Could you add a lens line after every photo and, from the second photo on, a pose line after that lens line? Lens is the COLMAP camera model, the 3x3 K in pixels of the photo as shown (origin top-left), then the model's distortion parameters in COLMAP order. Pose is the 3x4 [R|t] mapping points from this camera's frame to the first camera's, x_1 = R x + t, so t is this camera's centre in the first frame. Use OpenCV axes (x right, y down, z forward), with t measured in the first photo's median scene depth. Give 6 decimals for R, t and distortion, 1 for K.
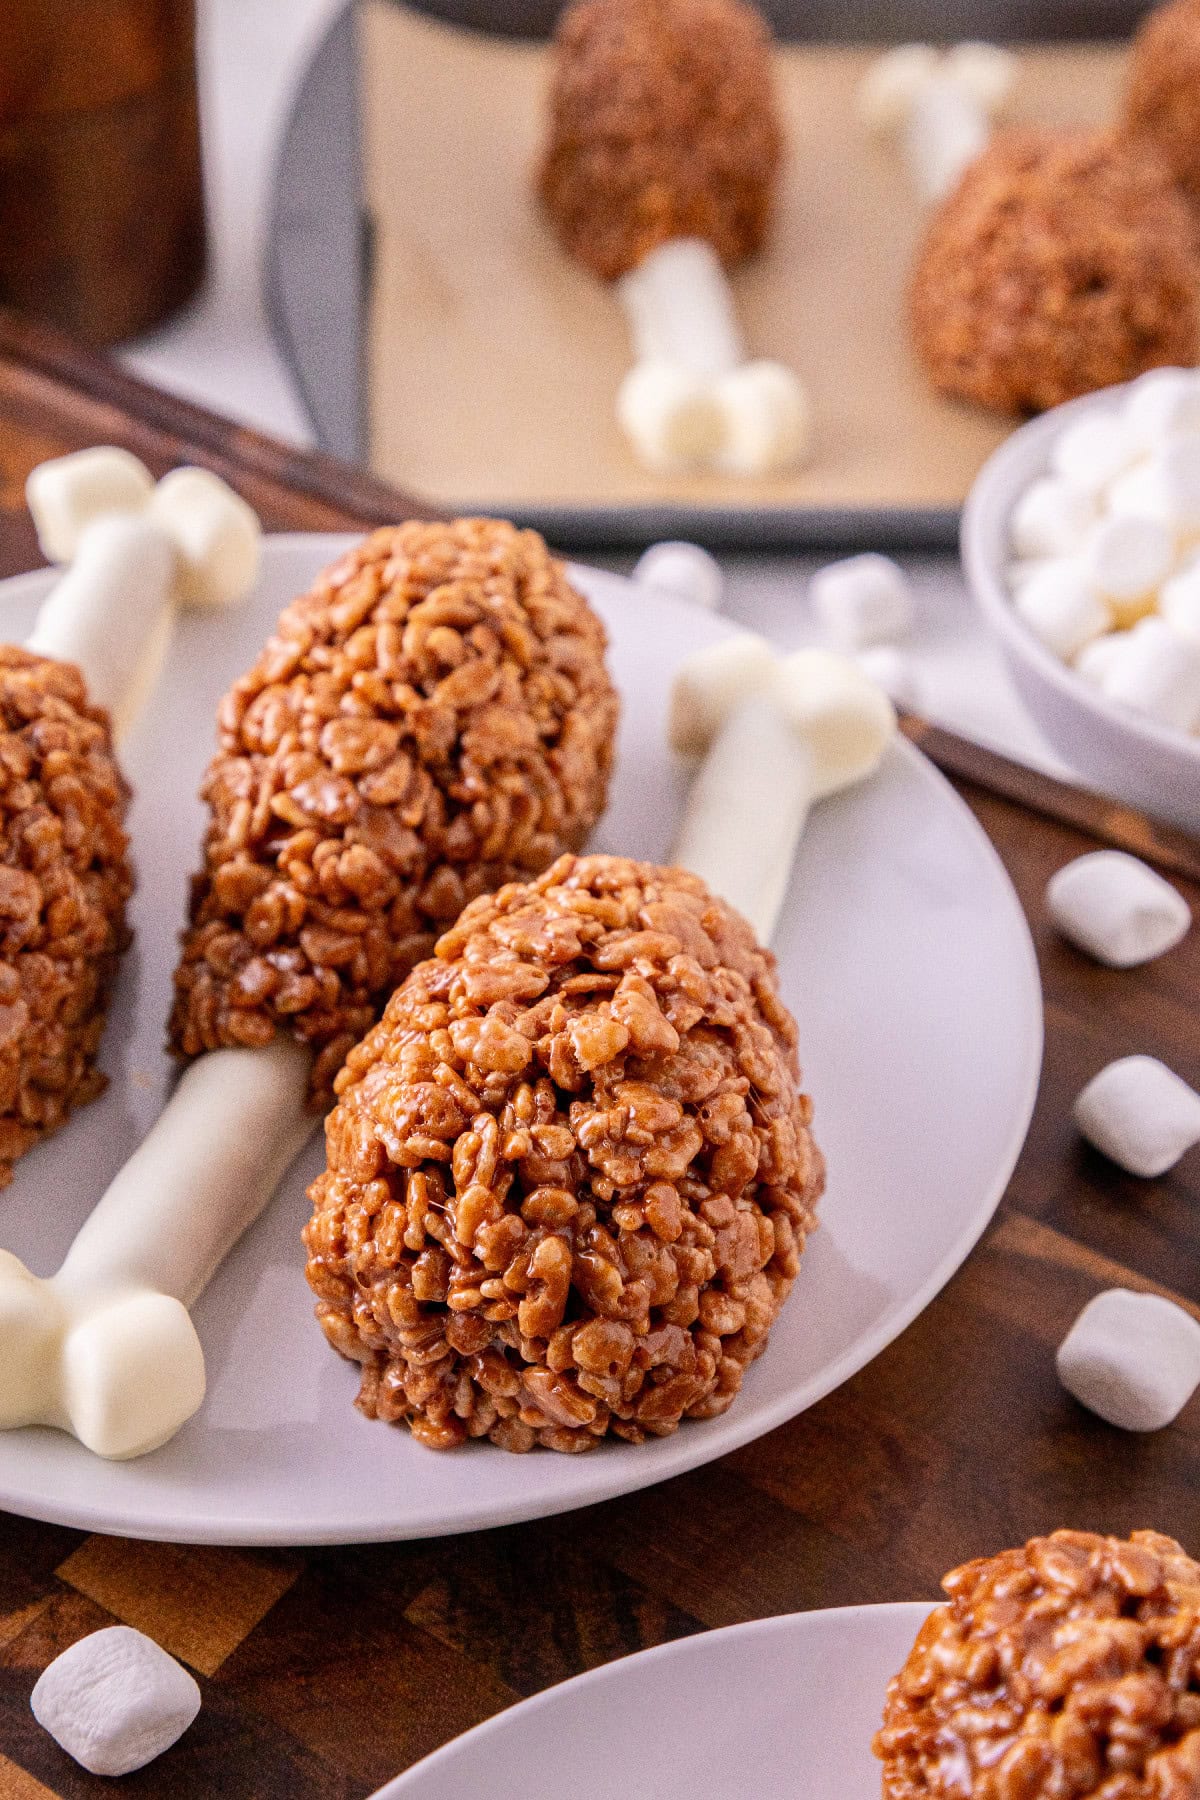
lens RADIAL K [[2922.8, 0, 583.0], [0, 2922.8, 897.3], [0, 0, 1]] dist [0.149670, 0.000000]
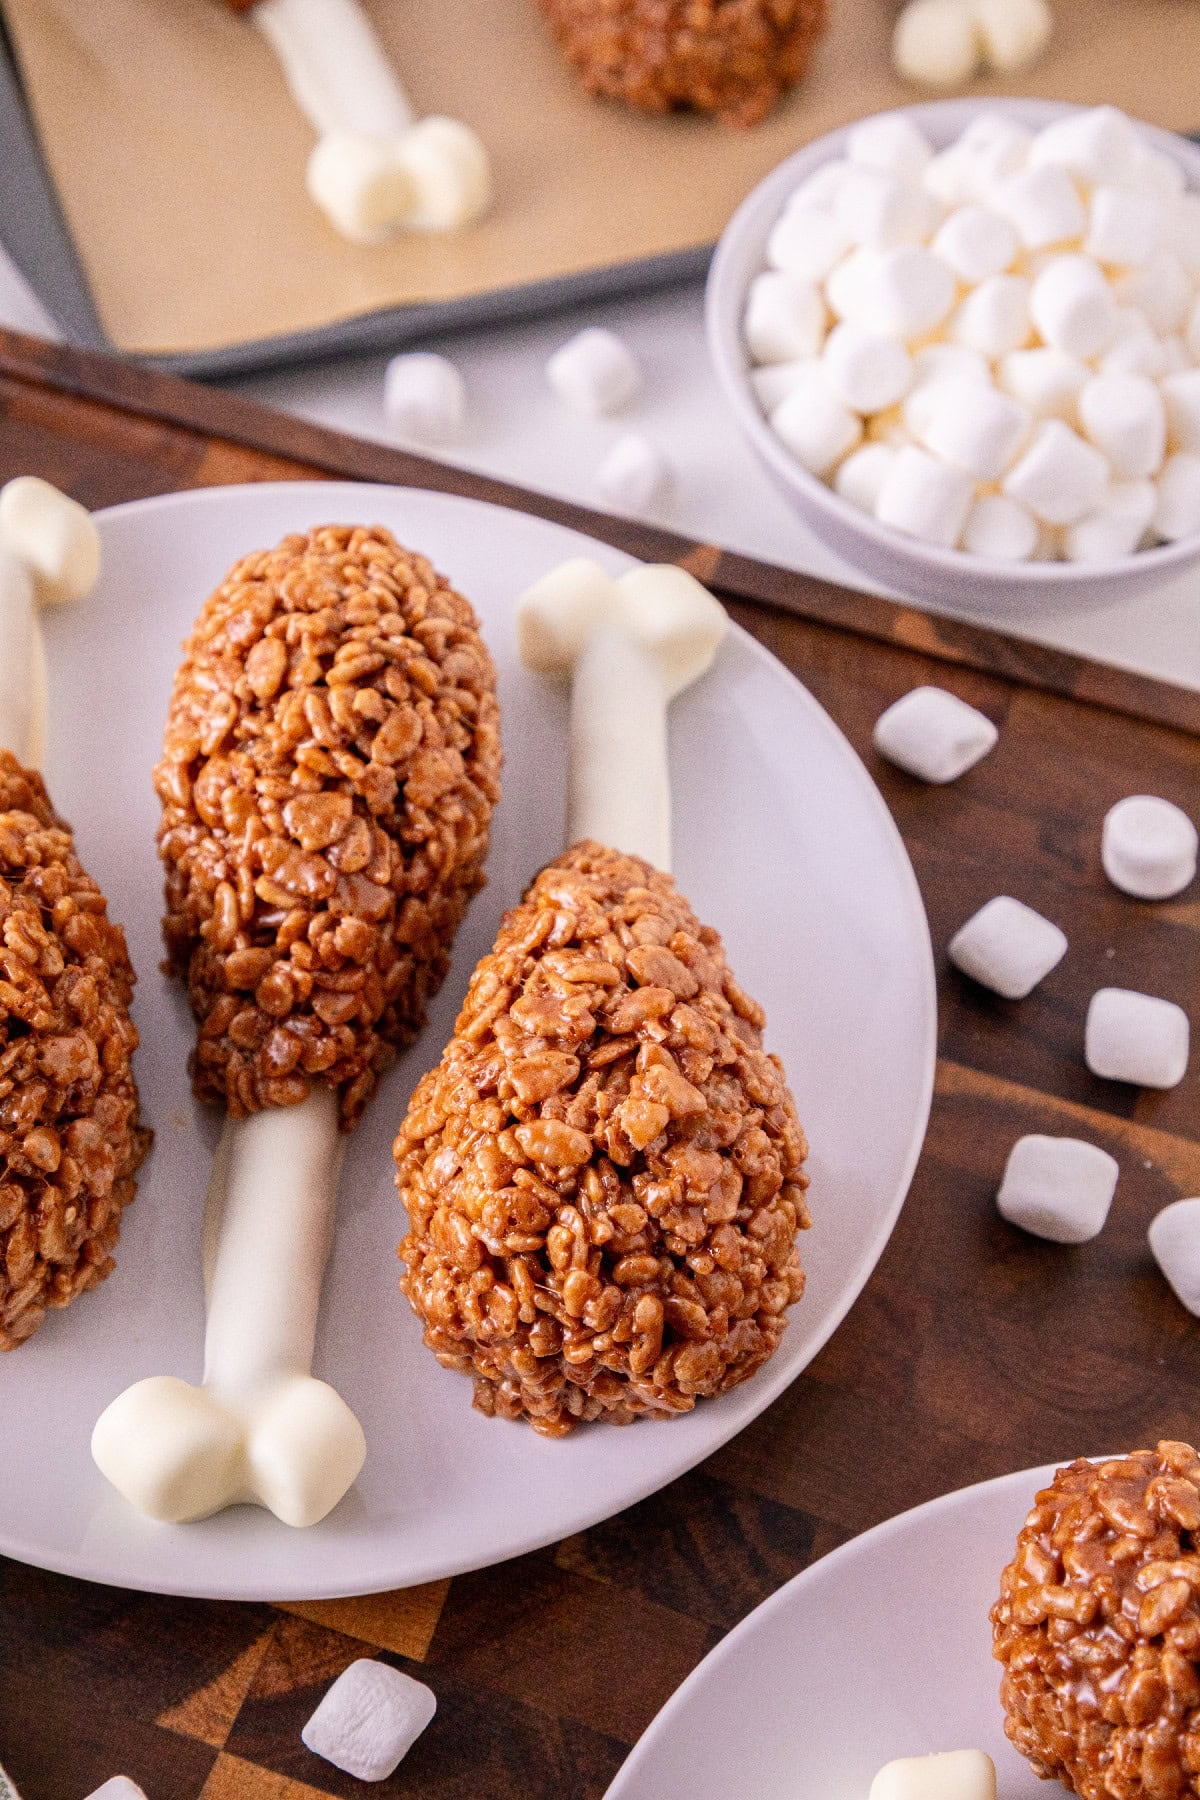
lens RADIAL K [[2767.1, 0, 602.9], [0, 2767.1, 896.1], [0, 0, 1]] dist [0.153261, 0.000000]
pose [[0.964134, -0.221779, 0.145809, -0.140299], [0.169670, 0.937449, 0.303975, -0.346417], [-0.204104, -0.268334, 0.941456, -0.027086]]
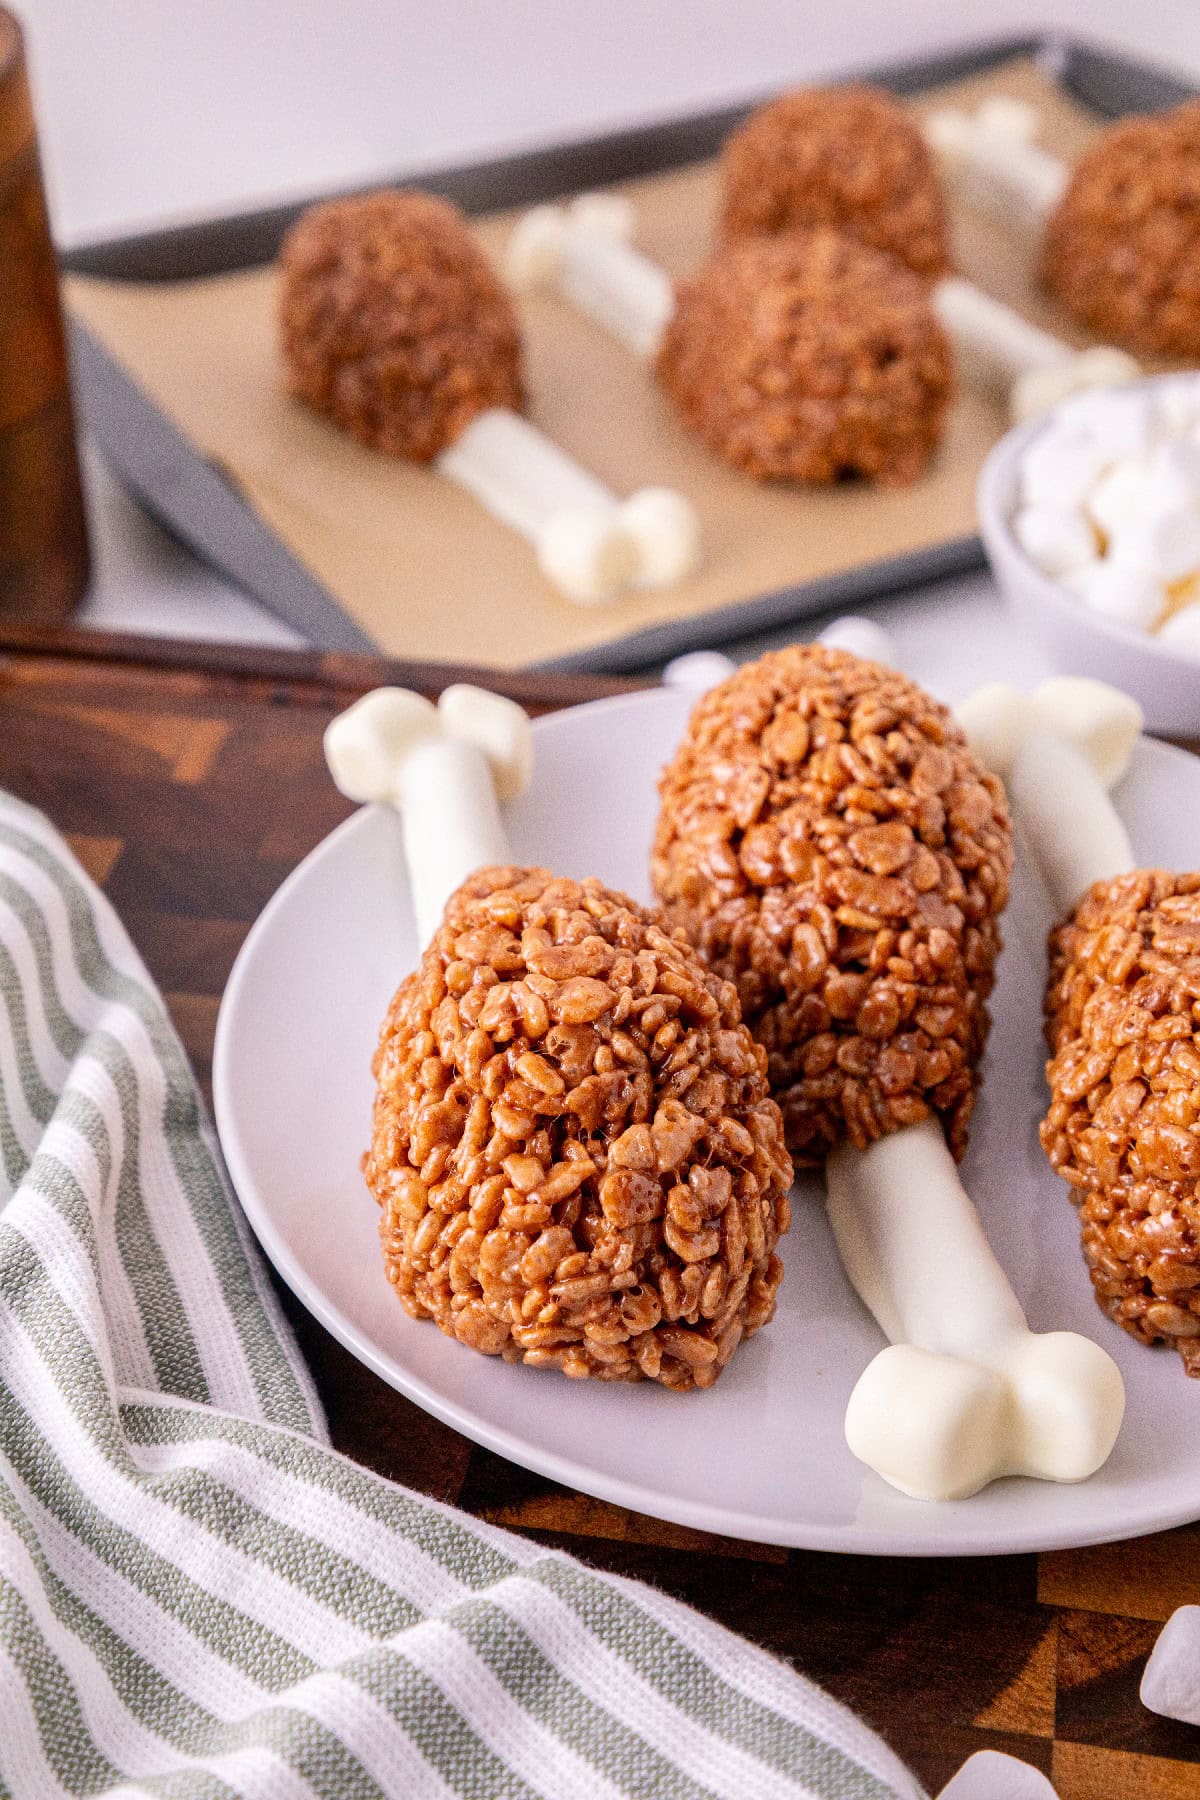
lens RADIAL K [[2717.1, 0, 602.3], [0, 2717.1, 896.0], [0, 0, 1]] dist [0.143982, 0.000000]
pose [[0.898298, -0.295233, 0.325420, -0.555135], [0.306227, 0.951785, 0.018177, -0.091900], [-0.315097, 0.083324, 0.945395, 0.036575]]
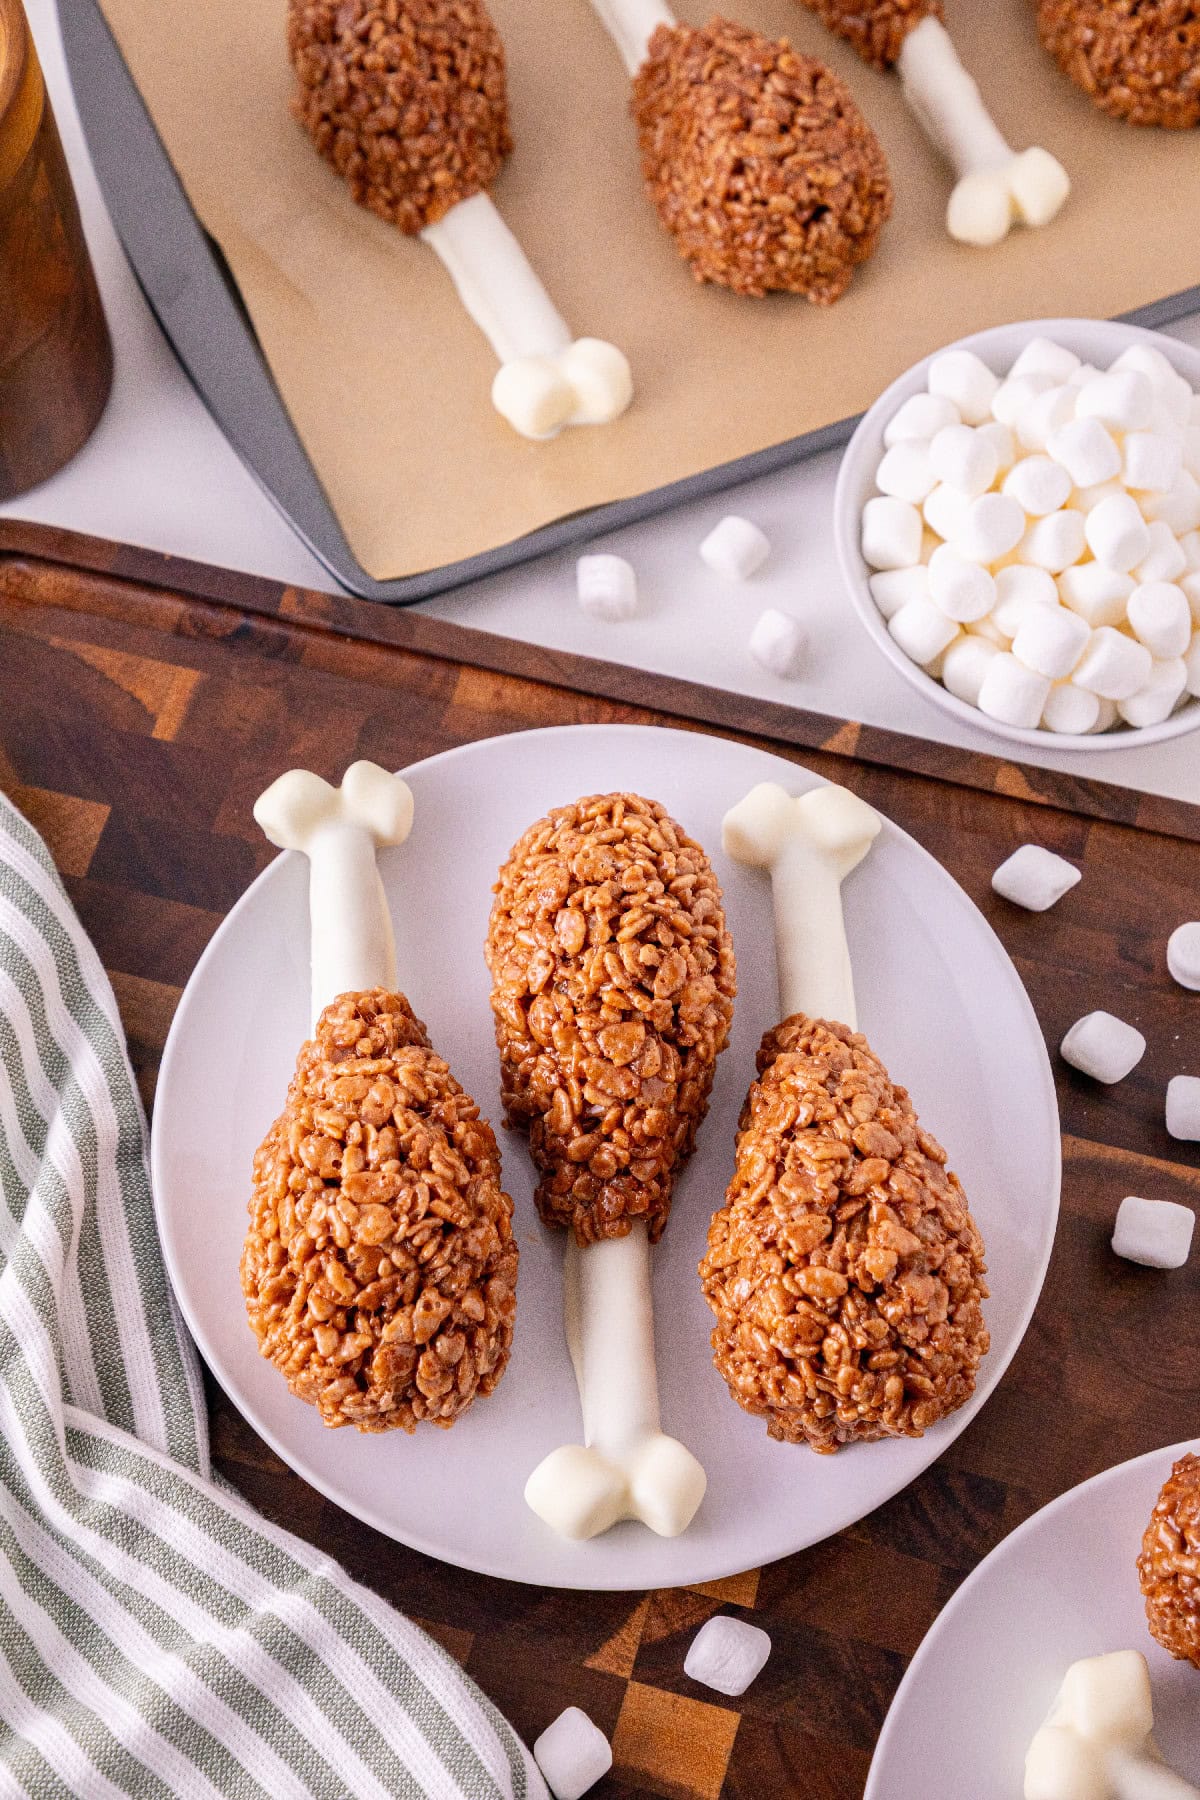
lens RADIAL K [[2831.1, 0, 607.6], [0, 2831.1, 900.7], [0, 0, 1]] dist [0.180831, 0.000000]
pose [[0.939612, -0.324647, 0.108326, -0.239256], [0.246086, 0.860852, 0.445394, -0.853133], [-0.237848, -0.391840, 0.888757, -0.357062]]
